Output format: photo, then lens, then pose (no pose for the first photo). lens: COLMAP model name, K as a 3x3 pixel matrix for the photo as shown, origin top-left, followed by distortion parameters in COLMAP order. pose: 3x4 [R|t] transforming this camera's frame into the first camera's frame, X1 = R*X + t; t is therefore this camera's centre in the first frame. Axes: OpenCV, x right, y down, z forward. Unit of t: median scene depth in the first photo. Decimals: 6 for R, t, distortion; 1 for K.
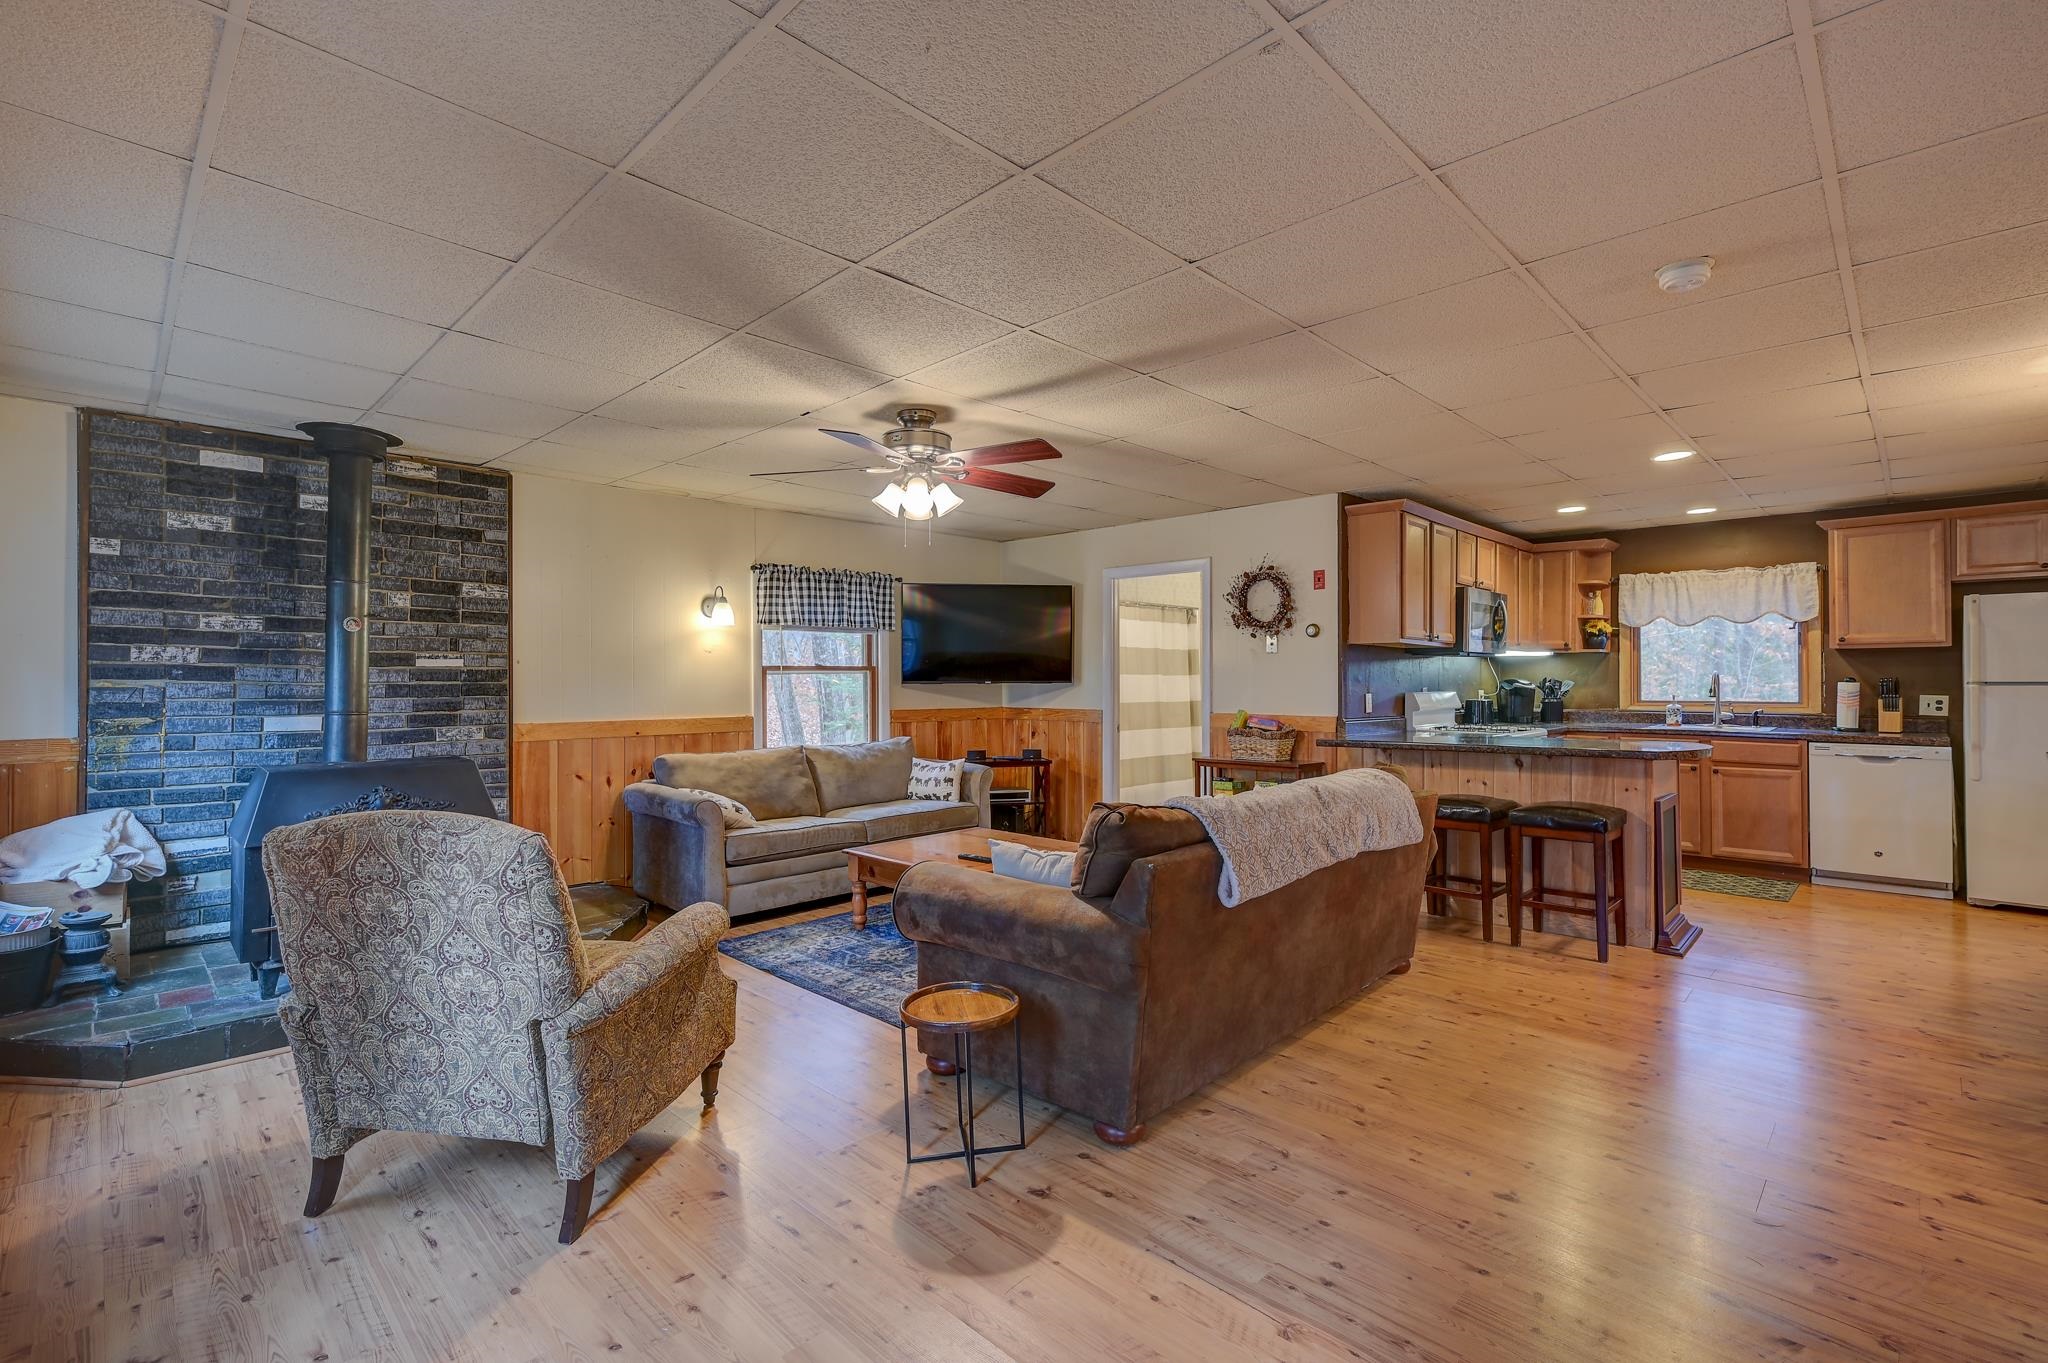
lens RADIAL K [[919.2, 0, 1027.6], [0, 919.2, 674.8], [0, 0, 1]] dist [0.002396, 0.000741]
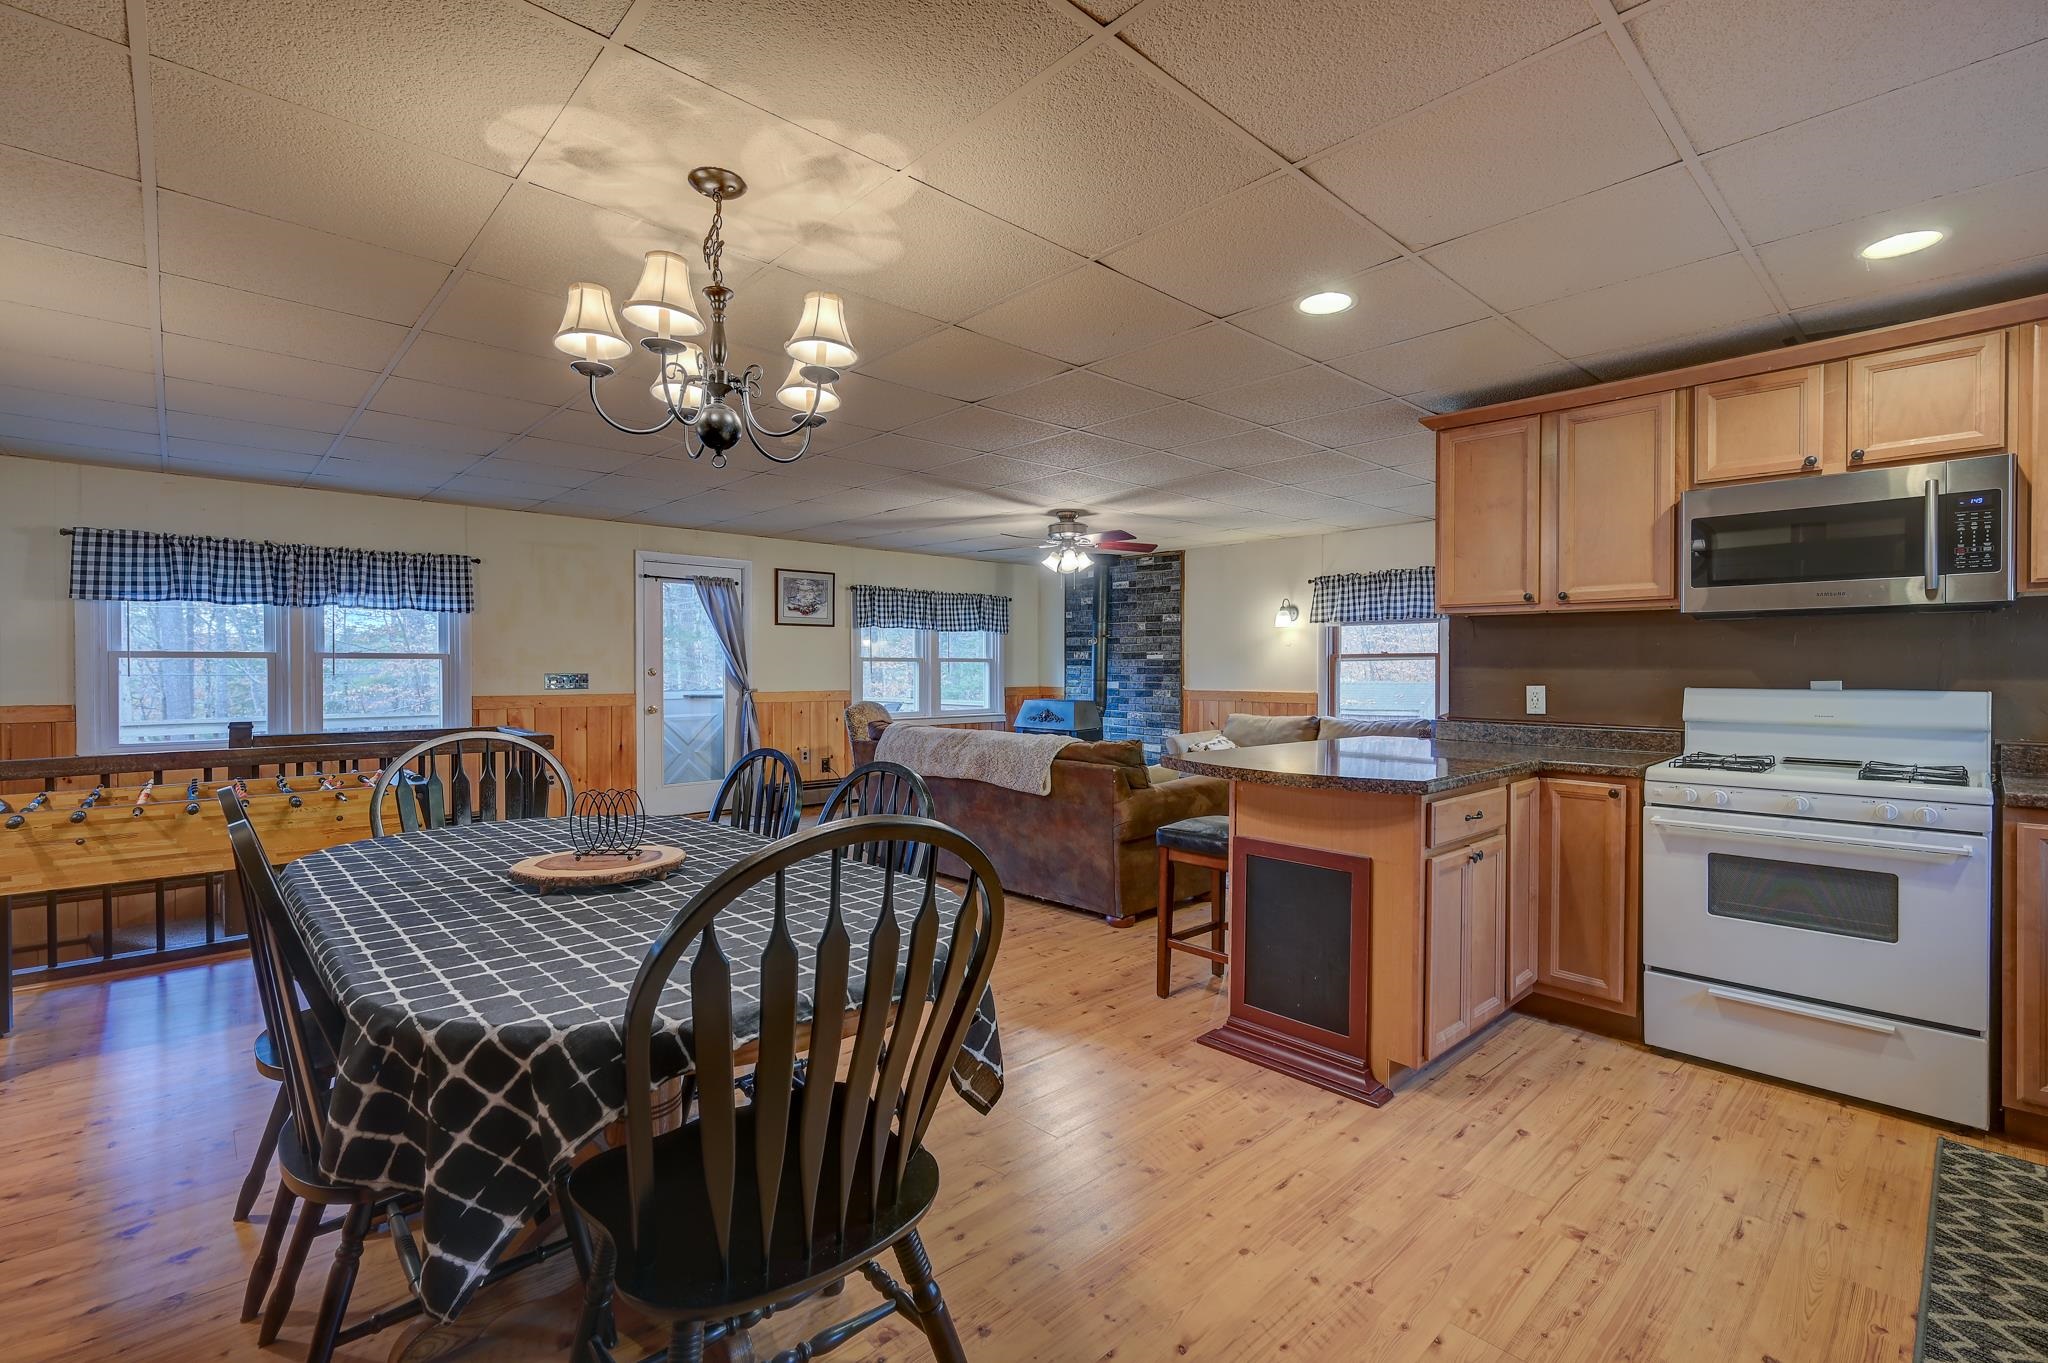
lens RADIAL K [[905.0, 0, 1027.4], [0, 905.0, 674.6], [0, 0, 1]] dist [0.001389, 0.000215]
pose [[-0.044788, 0.009822, -0.998948, 1.085014], [0.005332, 0.999940, 0.009593, 0.004039], [0.998982, -0.004897, -0.044838, 0.678523]]
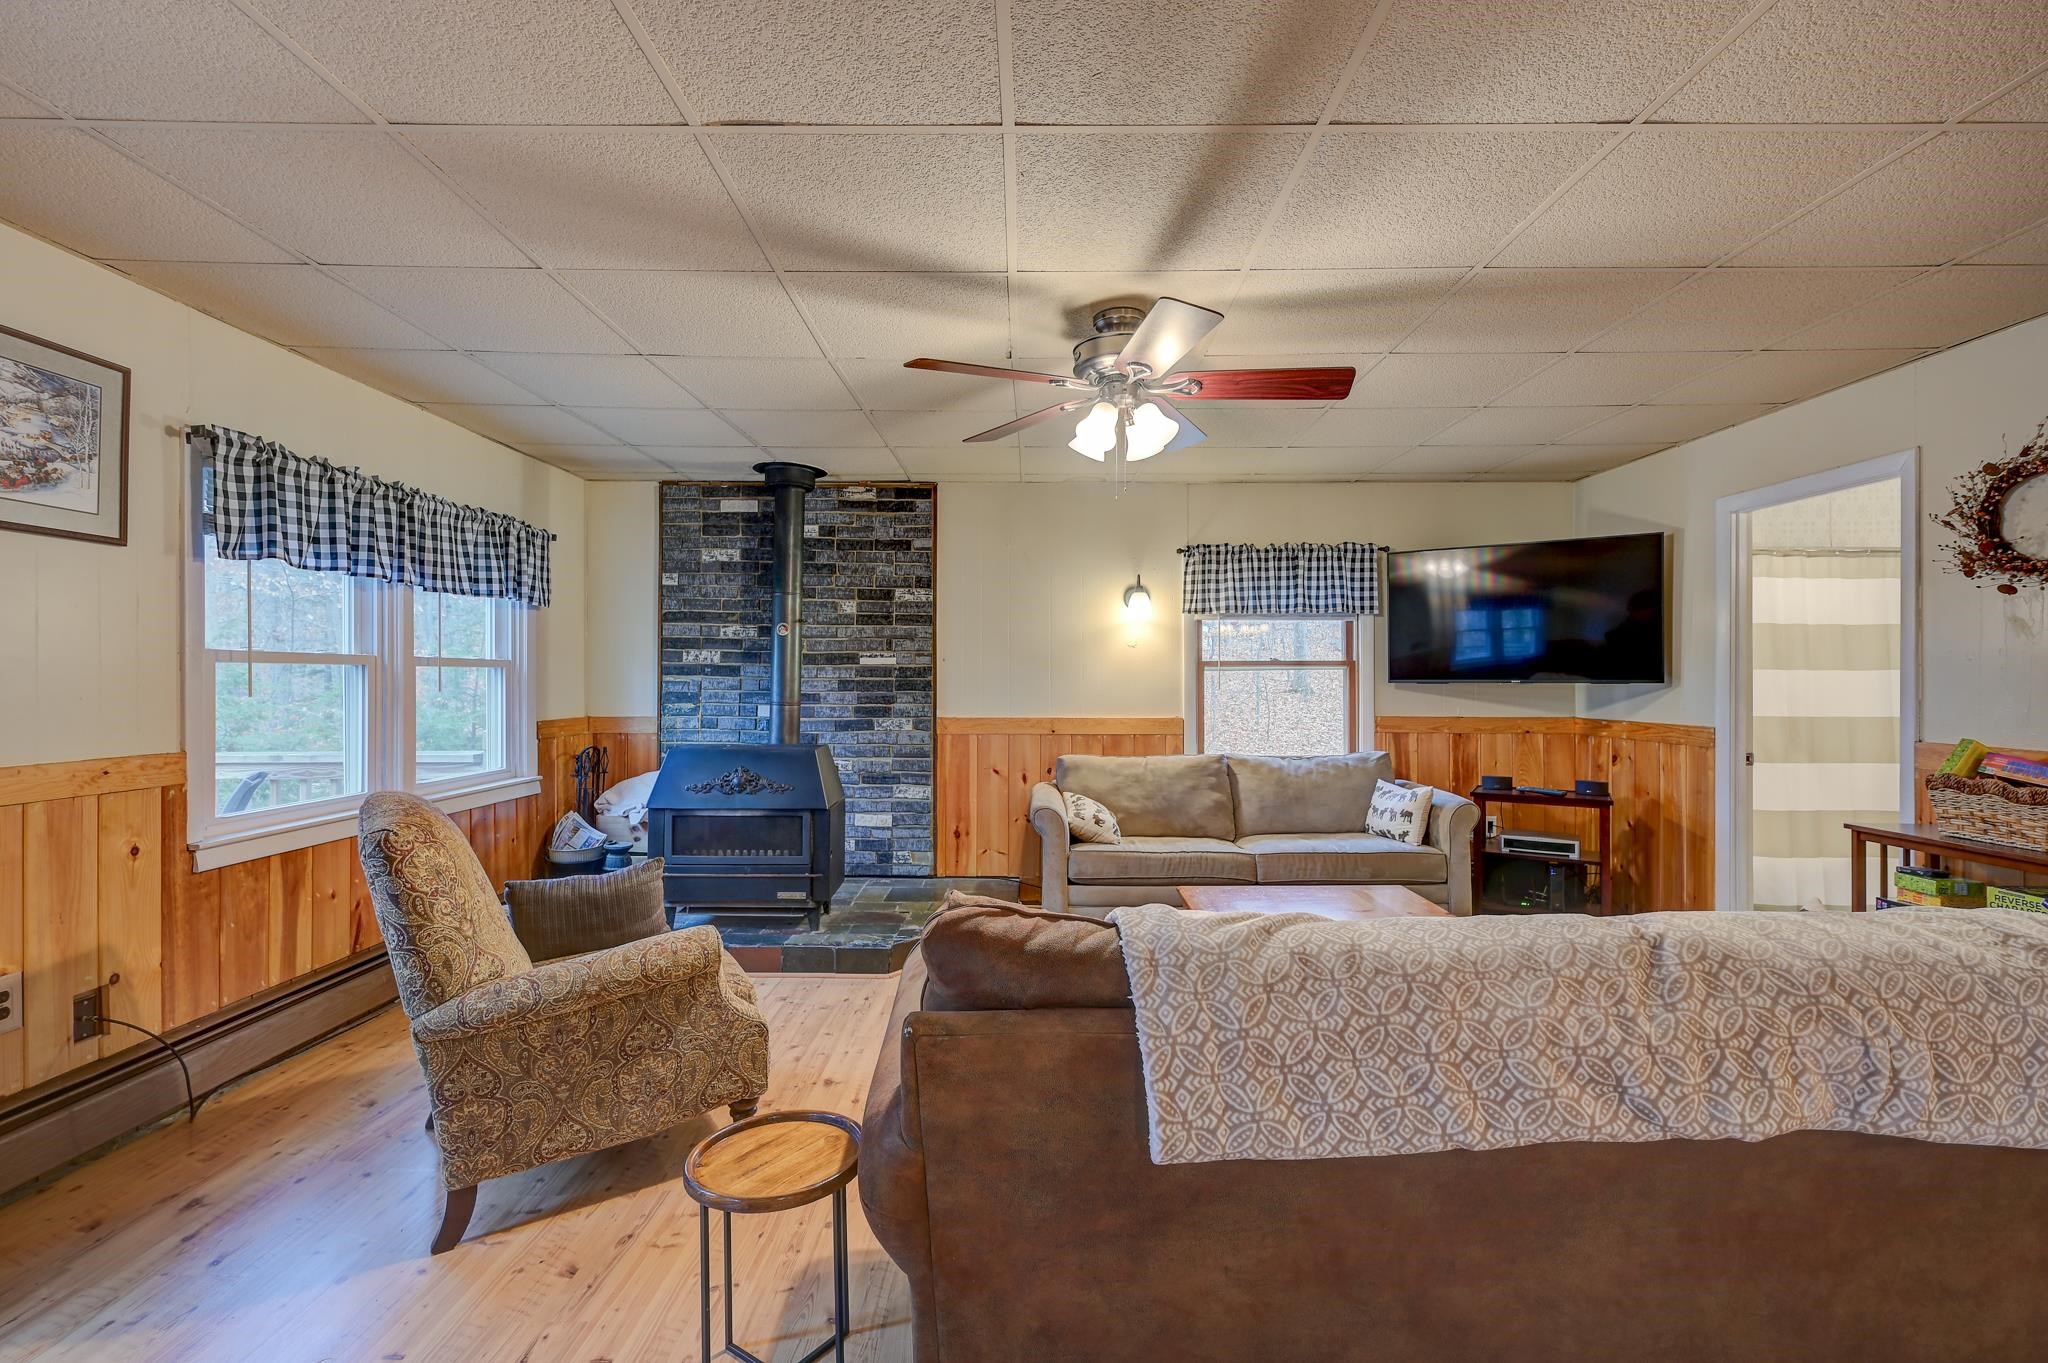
lens RADIAL K [[905.0, 0, 1027.4], [0, 905.0, 674.6], [0, 0, 1]] dist [0.001389, 0.000215]
pose [[0.696872, 0.000290, -0.717196, 0.237975], [0.000843, 0.999999, 0.001223, 0.001925], [0.717195, -0.001457, 0.696871, 0.297622]]
